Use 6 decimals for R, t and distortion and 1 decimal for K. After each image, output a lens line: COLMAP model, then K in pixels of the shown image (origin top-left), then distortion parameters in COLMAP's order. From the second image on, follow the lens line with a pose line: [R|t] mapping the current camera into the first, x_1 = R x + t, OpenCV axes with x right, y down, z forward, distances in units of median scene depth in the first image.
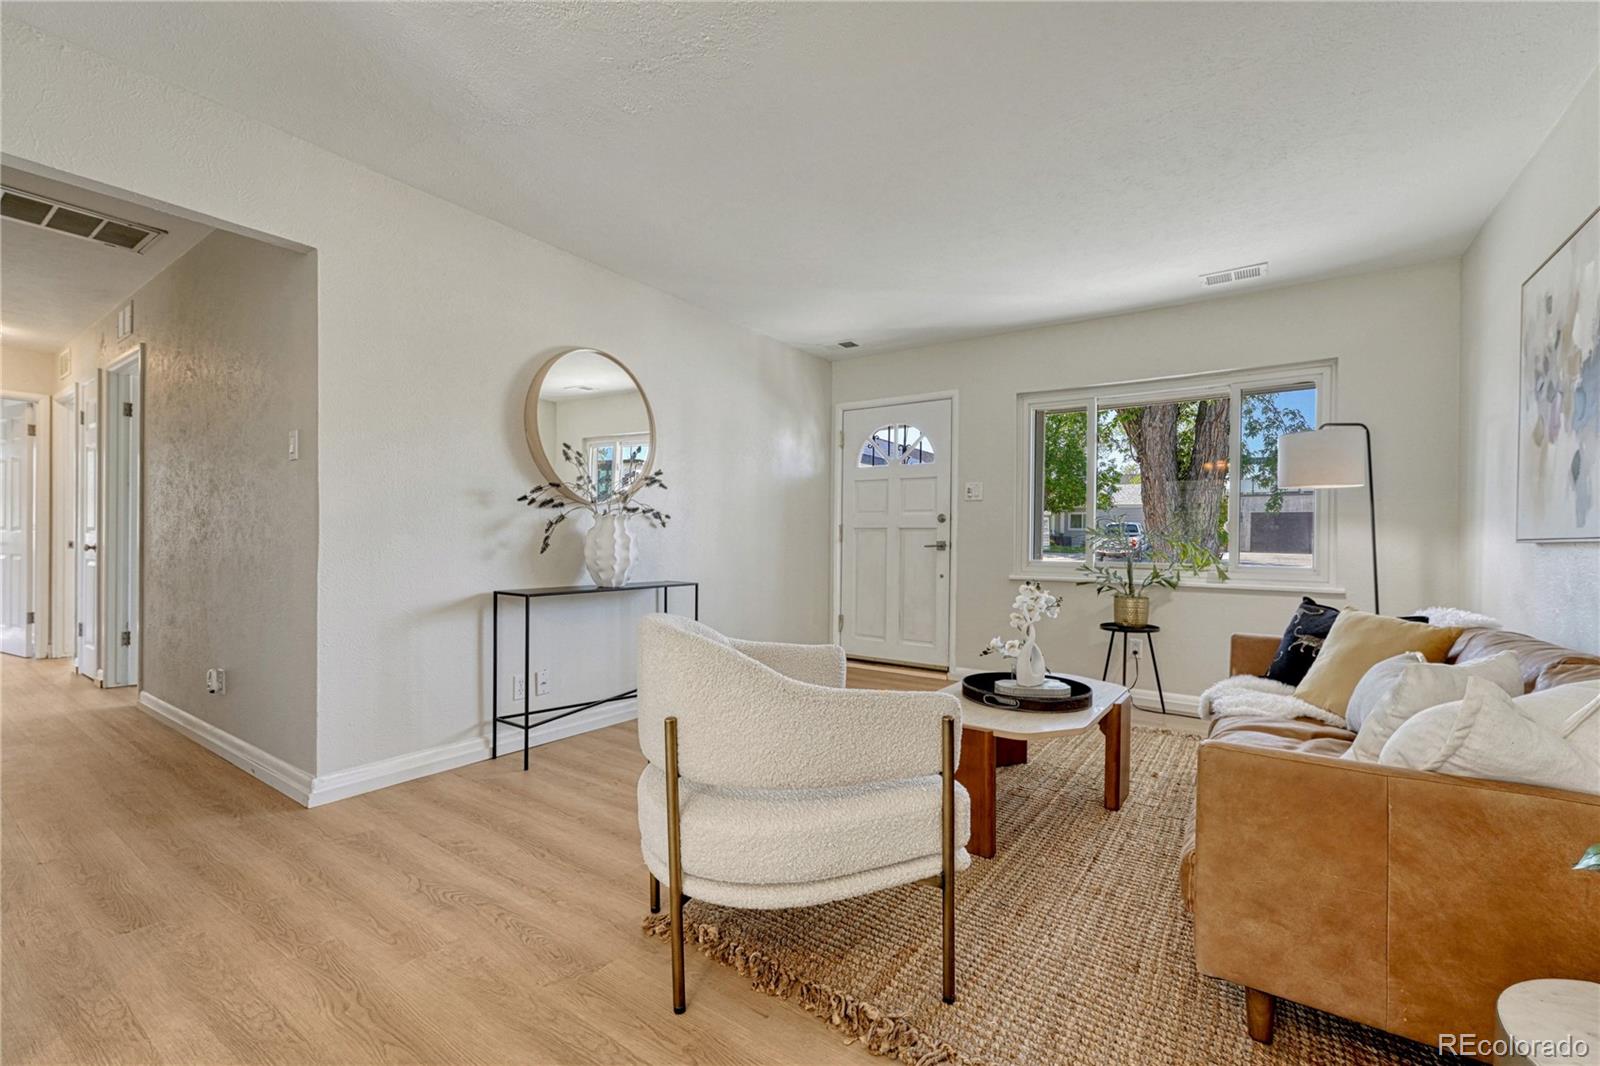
lens RADIAL K [[675.6, 0, 792.1], [0, 675.6, 536.5], [0, 0, 1]] dist [-0.000455, -0.000238]
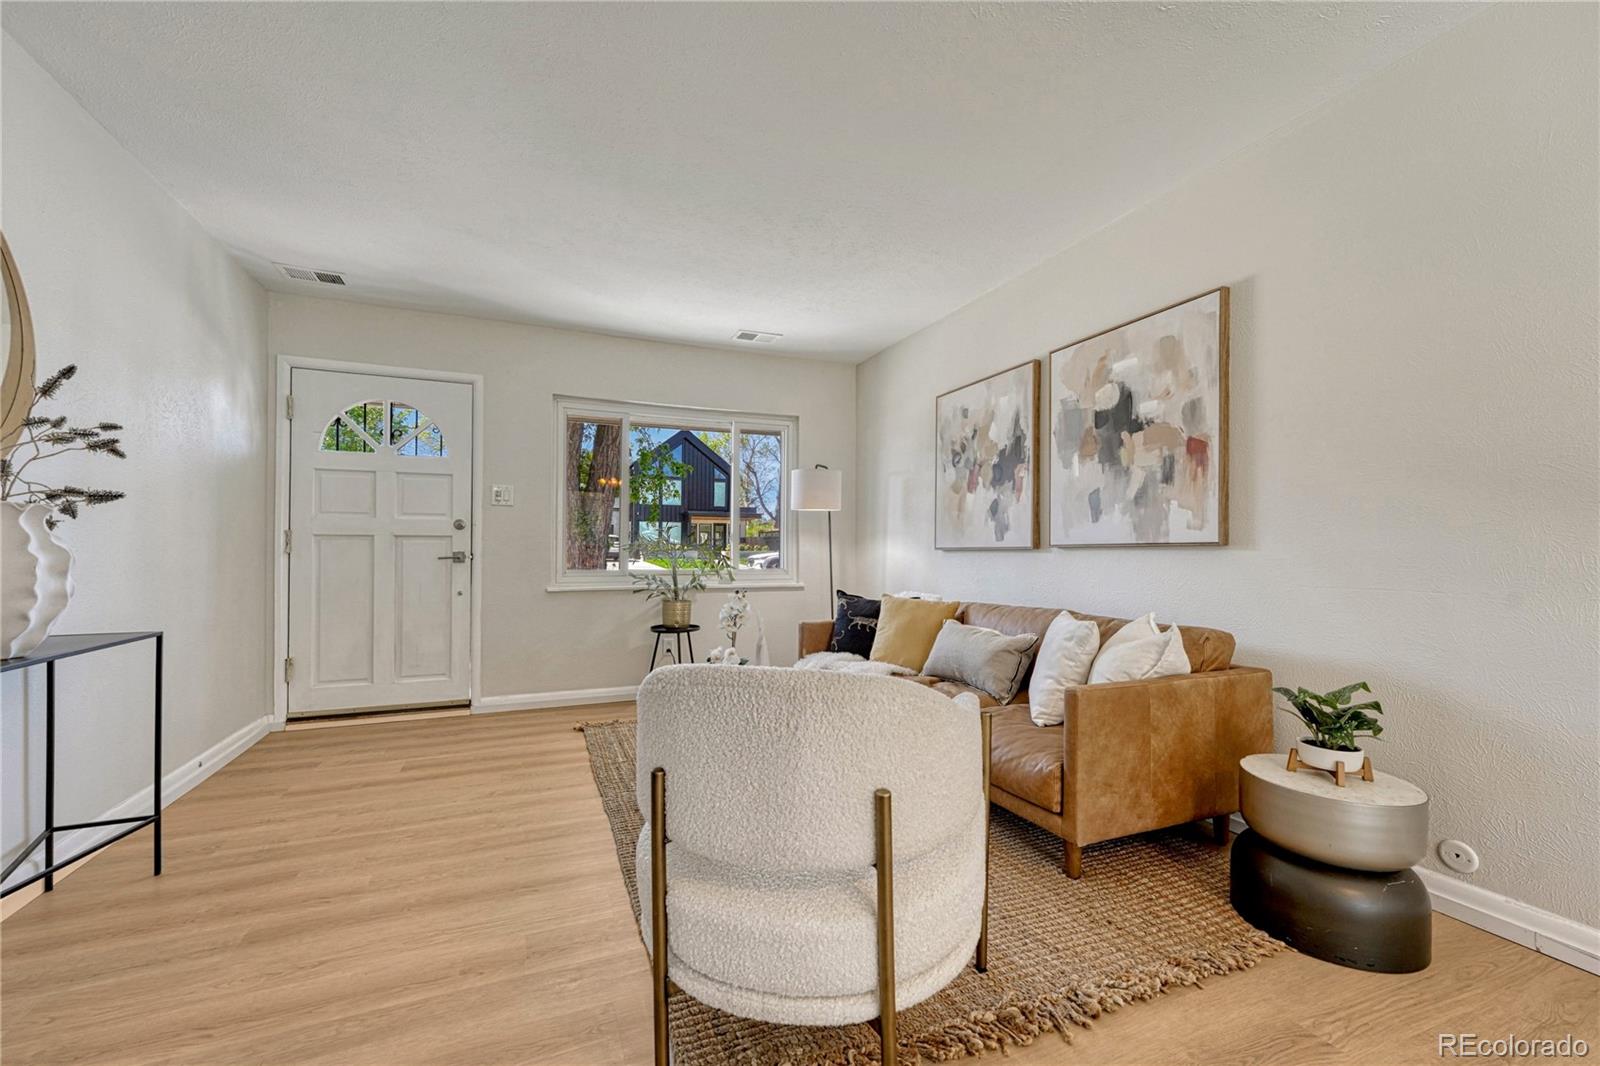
lens RADIAL K [[665.9, 0, 803.5], [0, 665.9, 547.1], [0, 0, 1]] dist [0.018478, -0.000108]
pose [[0.536067, -0.004686, 0.844162, -0.311387], [-0.000131, 0.999984, 0.005634, -0.004228], [-0.844175, -0.003131, 0.536058, 0.239621]]
